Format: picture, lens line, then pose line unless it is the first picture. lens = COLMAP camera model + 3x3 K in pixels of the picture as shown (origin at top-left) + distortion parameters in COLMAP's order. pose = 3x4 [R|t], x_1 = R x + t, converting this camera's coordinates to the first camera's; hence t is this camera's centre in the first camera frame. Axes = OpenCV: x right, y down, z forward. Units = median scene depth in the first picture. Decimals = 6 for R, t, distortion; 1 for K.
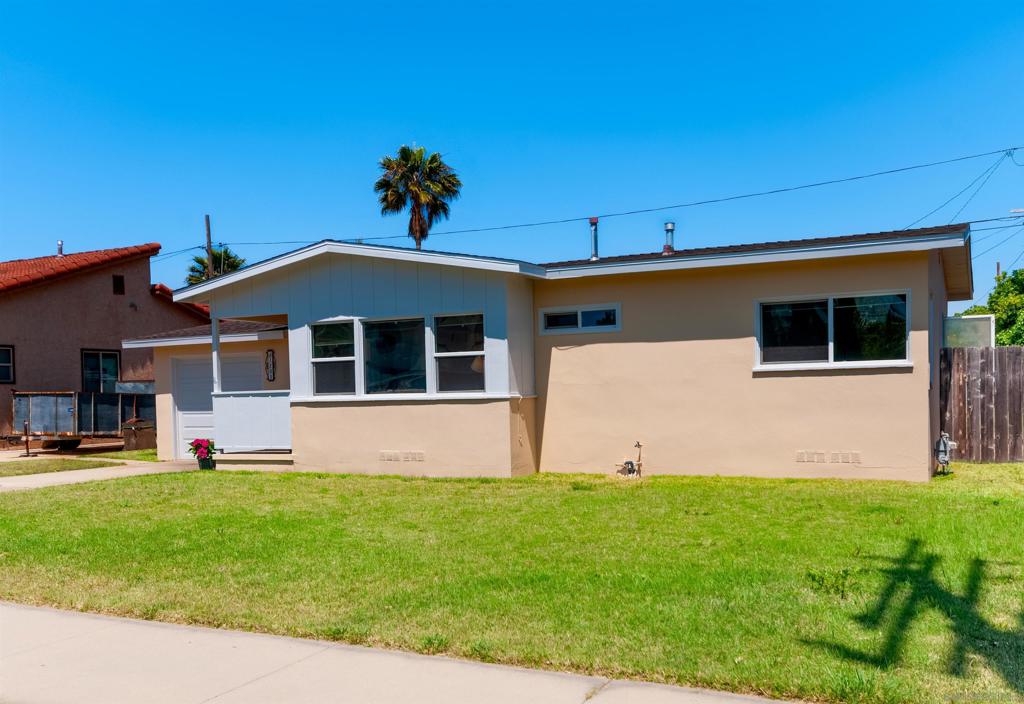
lens RADIAL K [[951.2, 0, 519.4], [0, 951.2, 392.0], [0, 0, 1]] dist [-0.004205, 0.000000]
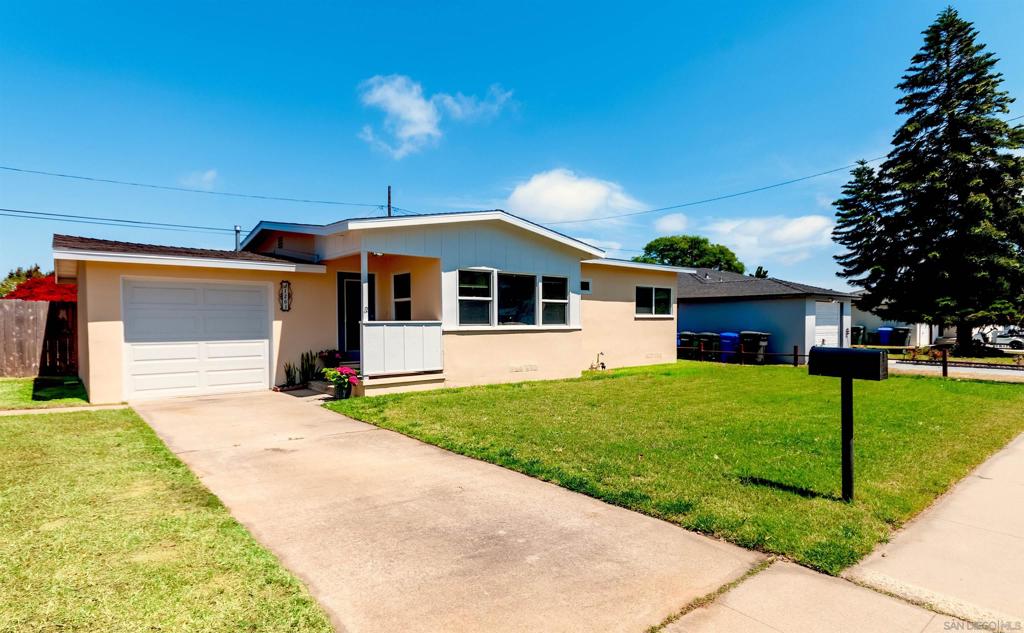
lens RADIAL K [[533.0, 0, 514.4], [0, 533.0, 317.4], [0, 0, 1]] dist [0.006086, 0.000172]
pose [[0.401291, 0.028236, 0.915515, -0.879953], [-0.006445, 0.999587, -0.028004, 0.012661], [-0.915928, 0.005337, 0.401307, 0.680132]]
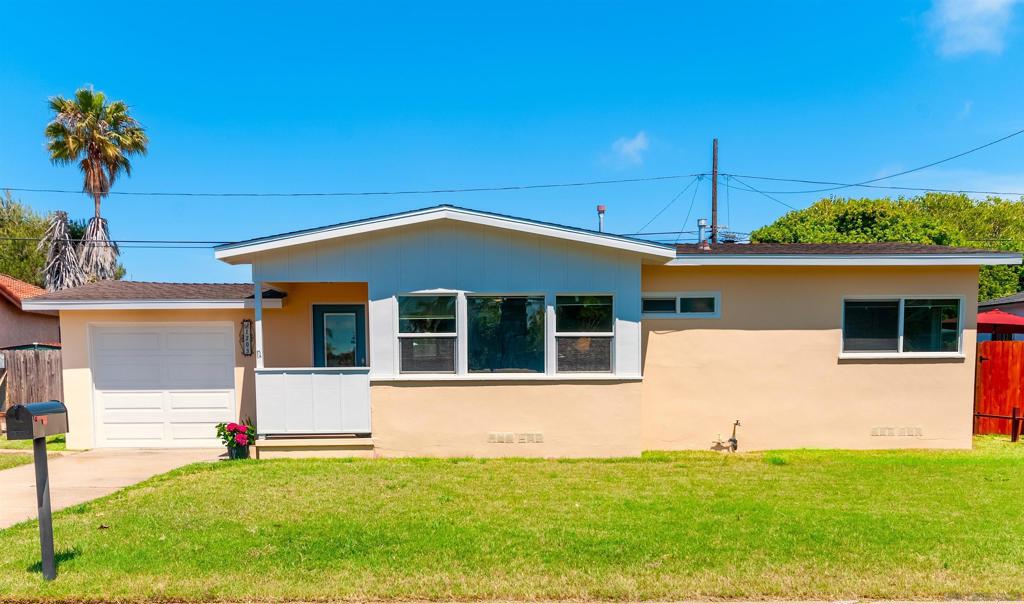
lens RADIAL K [[912.0, 0, 504.7], [0, 912.0, 401.8], [0, 0, 1]] dist [0.009633, -0.011296]
pose [[0.881030, -0.000853, 0.473059, -0.569920], [-0.014254, 0.999496, 0.028348, 0.004688], [-0.472845, -0.031718, 0.880575, 0.188965]]
